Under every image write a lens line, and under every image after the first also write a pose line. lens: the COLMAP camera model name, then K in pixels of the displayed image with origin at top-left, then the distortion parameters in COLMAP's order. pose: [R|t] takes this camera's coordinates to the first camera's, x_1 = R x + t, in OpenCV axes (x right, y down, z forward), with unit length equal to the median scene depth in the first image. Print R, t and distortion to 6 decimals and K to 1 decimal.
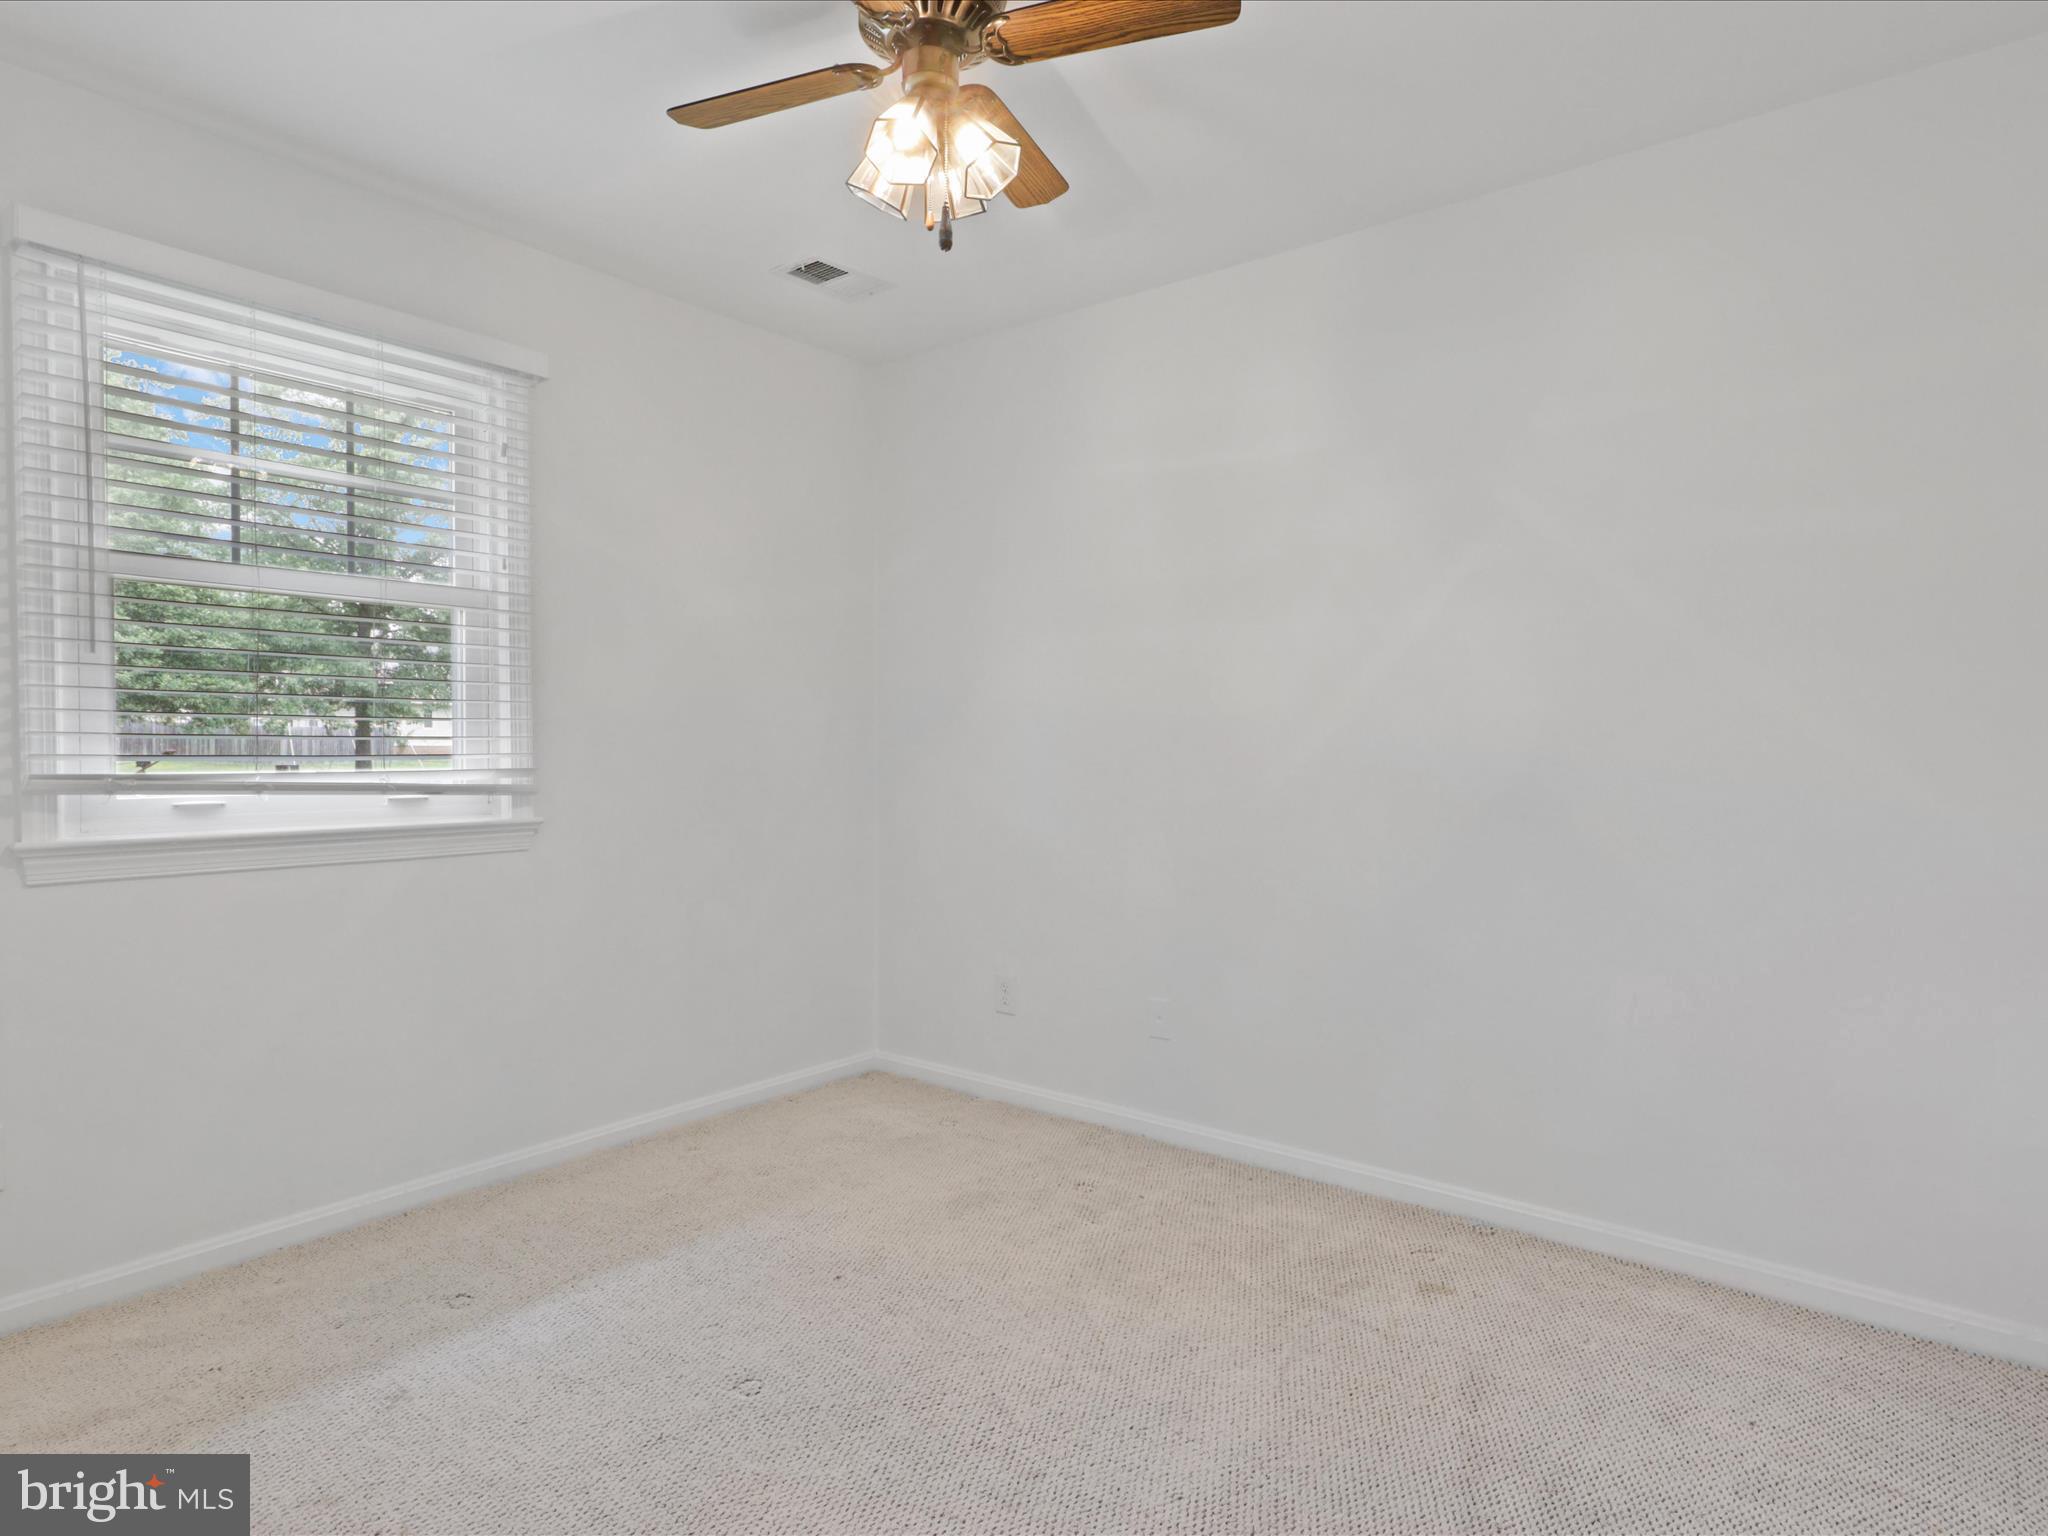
lens RADIAL K [[1176.9, 0, 1015.2], [0, 1176.9, 772.4], [0, 0, 1]] dist [0.022781, 0.003302]
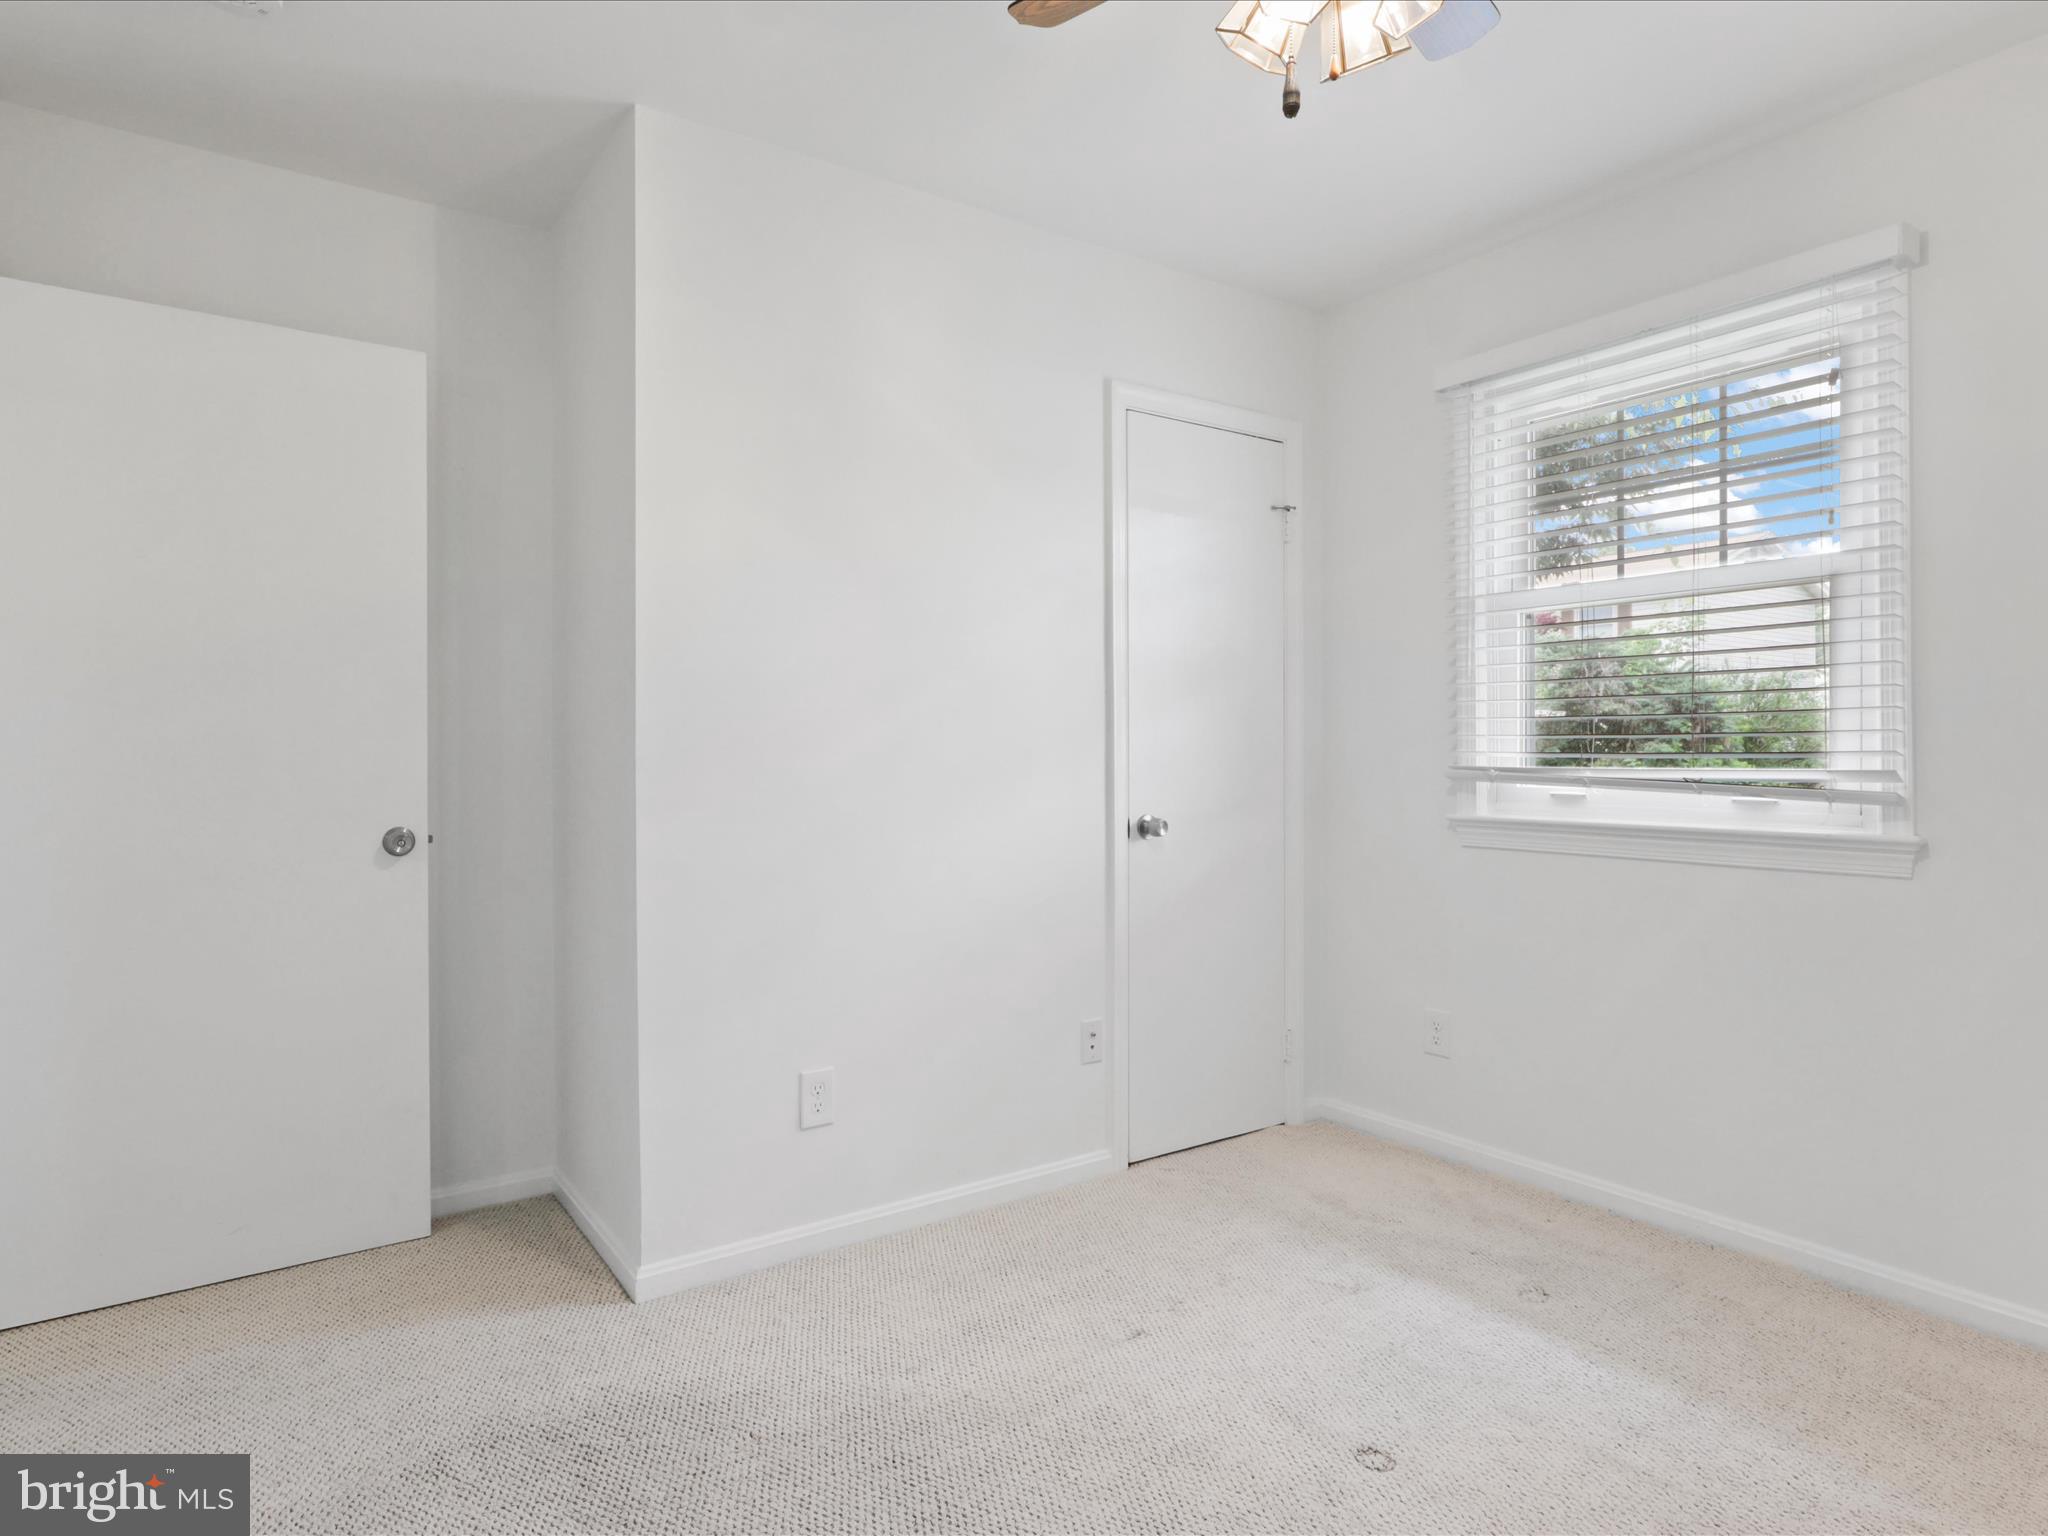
lens RADIAL K [[1176.9, 0, 1012.7], [0, 1176.9, 755.8], [0, 0, 1]] dist [0.022781, 0.003302]
pose [[-0.260248, 0.006433, -0.965520, 0.553472], [-0.017130, 0.999790, 0.011278, -0.014211], [0.965390, 0.019474, -0.260084, 0.741582]]
